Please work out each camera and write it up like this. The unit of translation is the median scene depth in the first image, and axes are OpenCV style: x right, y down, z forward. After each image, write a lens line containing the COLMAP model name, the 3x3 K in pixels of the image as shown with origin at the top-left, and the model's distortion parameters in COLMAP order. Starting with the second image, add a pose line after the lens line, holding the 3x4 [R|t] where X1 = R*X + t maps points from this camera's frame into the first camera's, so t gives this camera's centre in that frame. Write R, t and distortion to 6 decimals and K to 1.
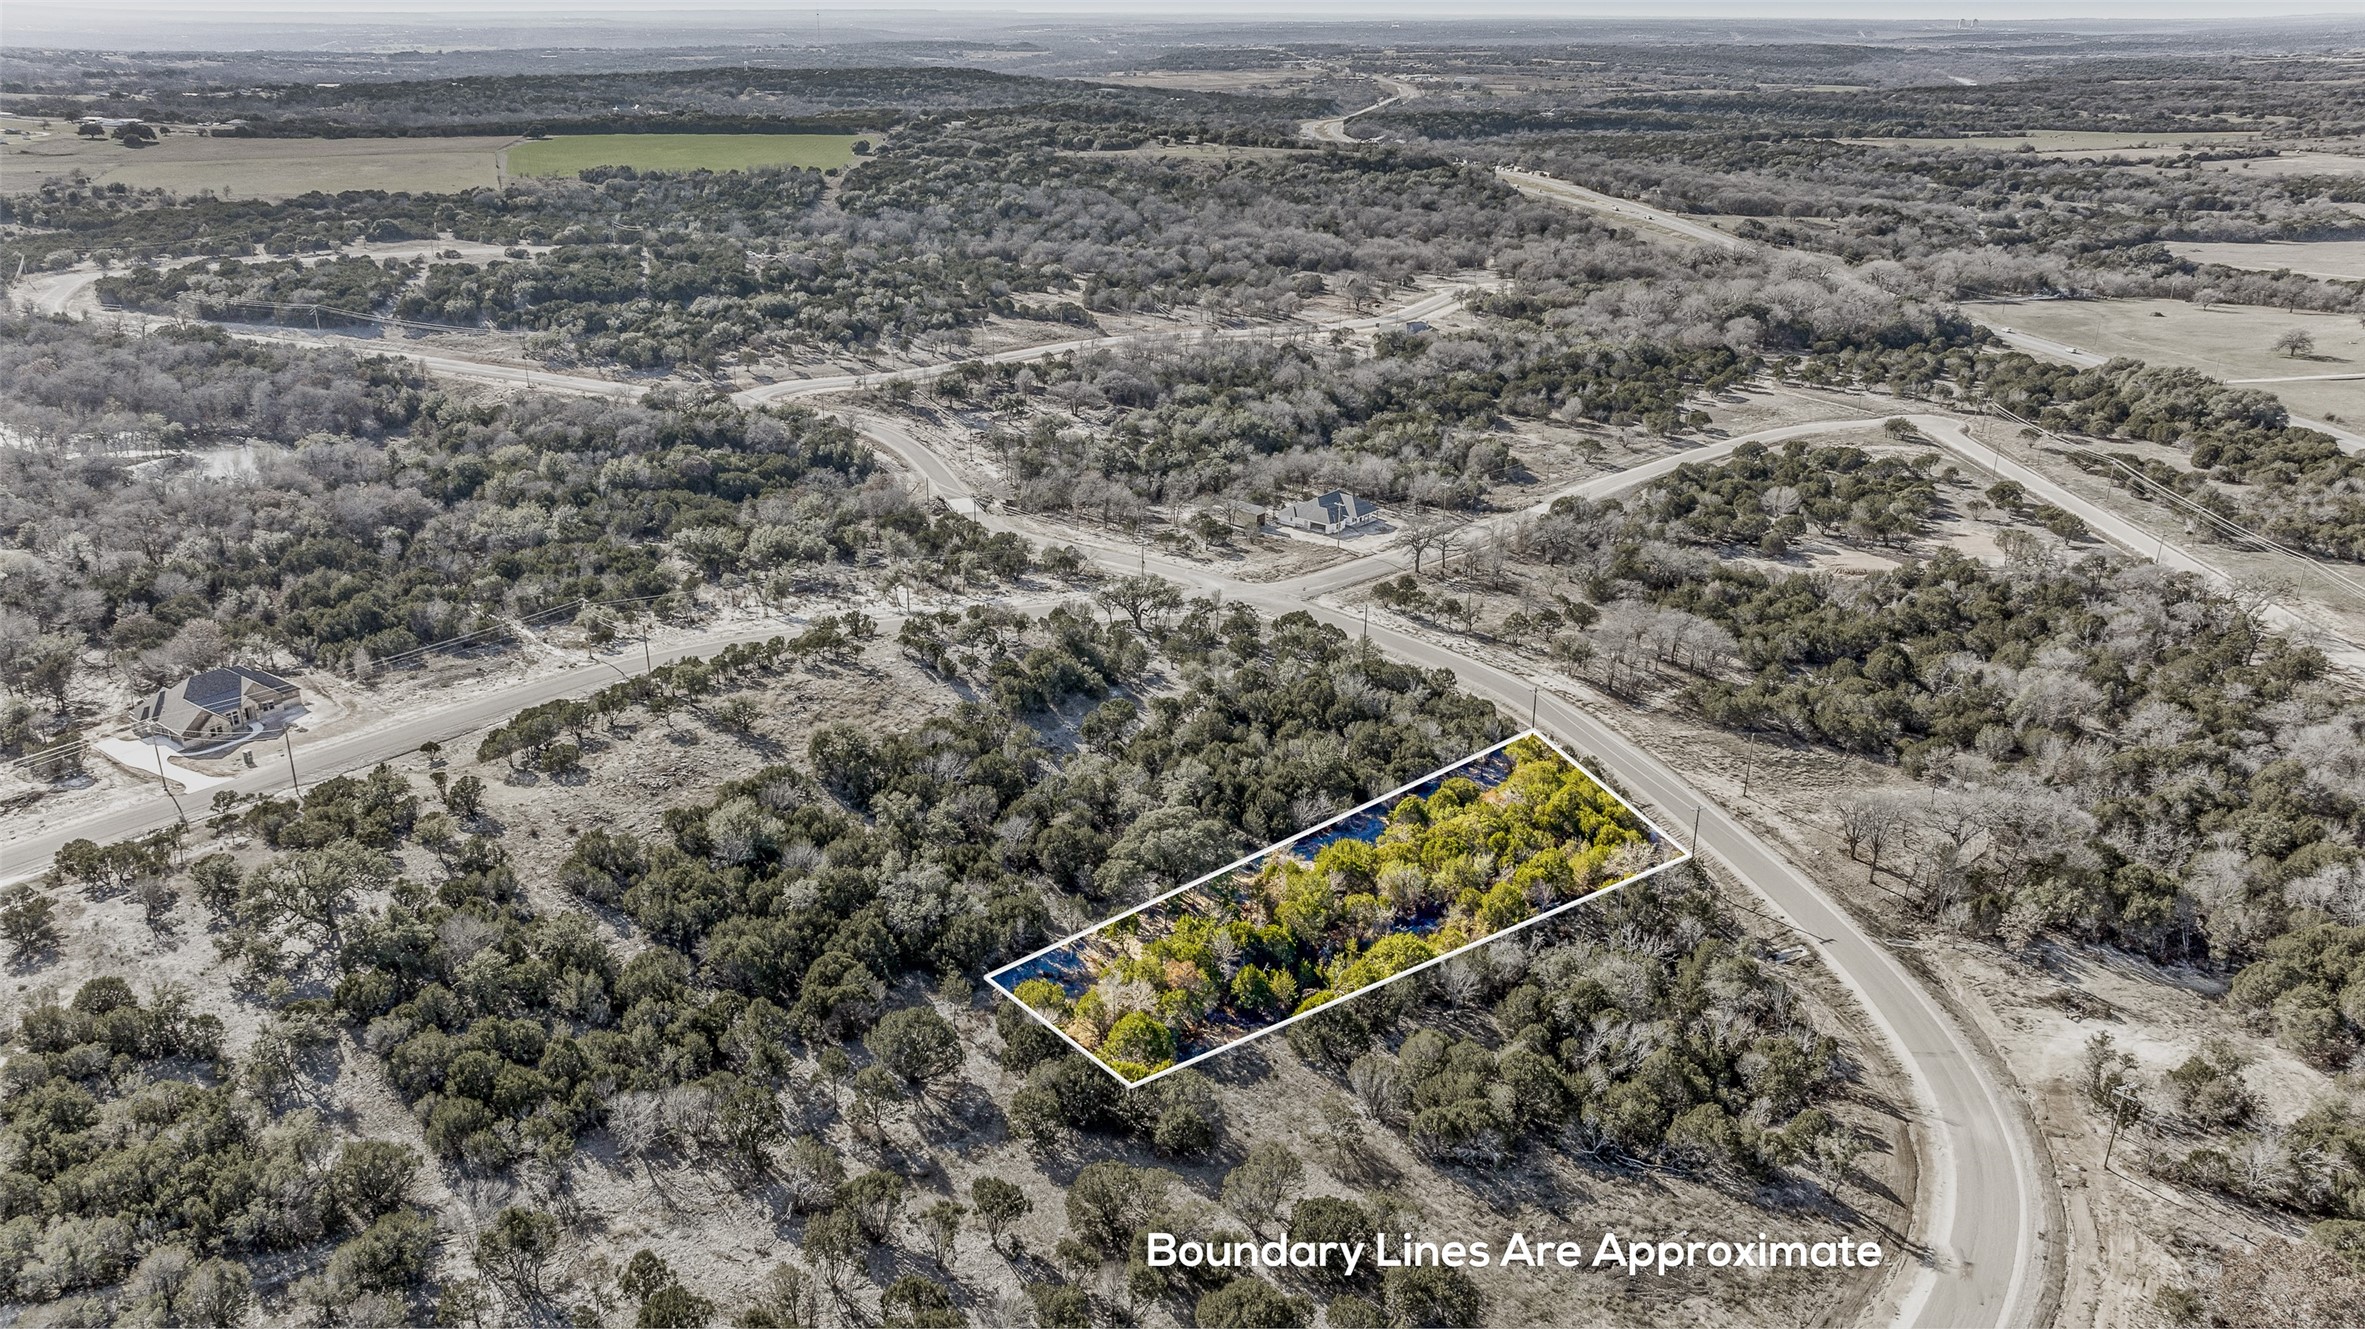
lens RADIAL K [[1663.1, 0, 1203.6], [0, 1663.1, 642.2], [0, 0, 1]] dist [-0.032353, 0.037115]
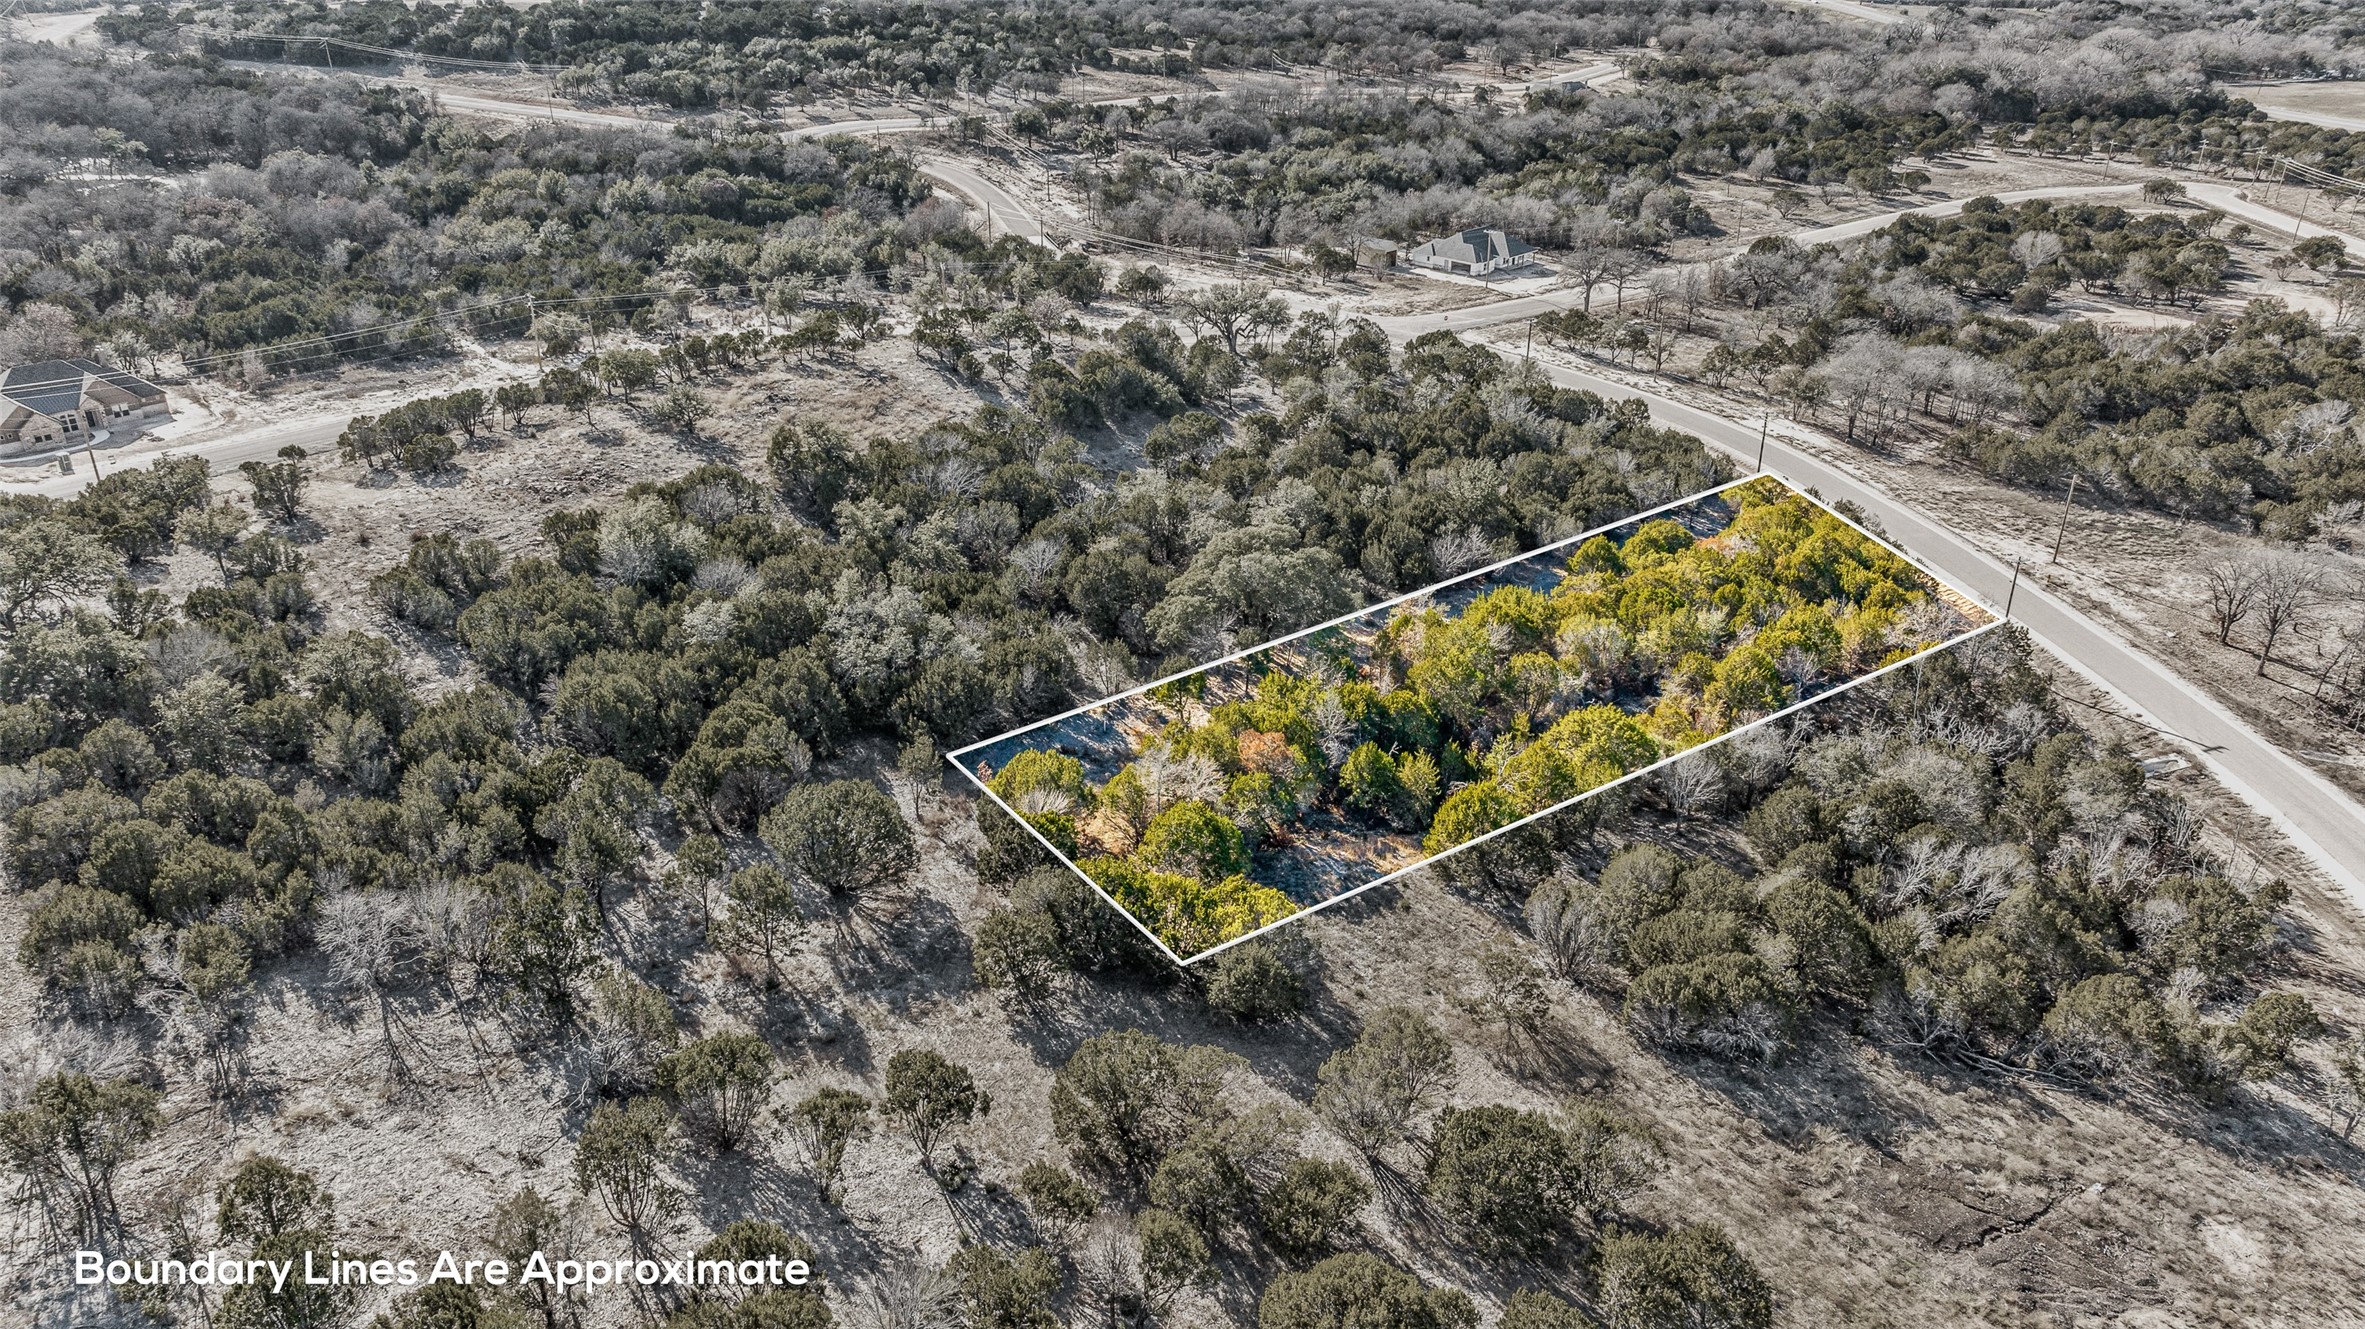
lens RADIAL K [[1663.1, 0, 1176.6], [0, 1663.1, 653.0], [0, 0, 1]] dist [-0.032353, 0.037115]
pose [[0.996099, 0.022827, -0.085243, 0.005713], [-0.014824, 0.995523, 0.093355, 0.079606], [0.086992, -0.091727, 0.991977, 0.275748]]
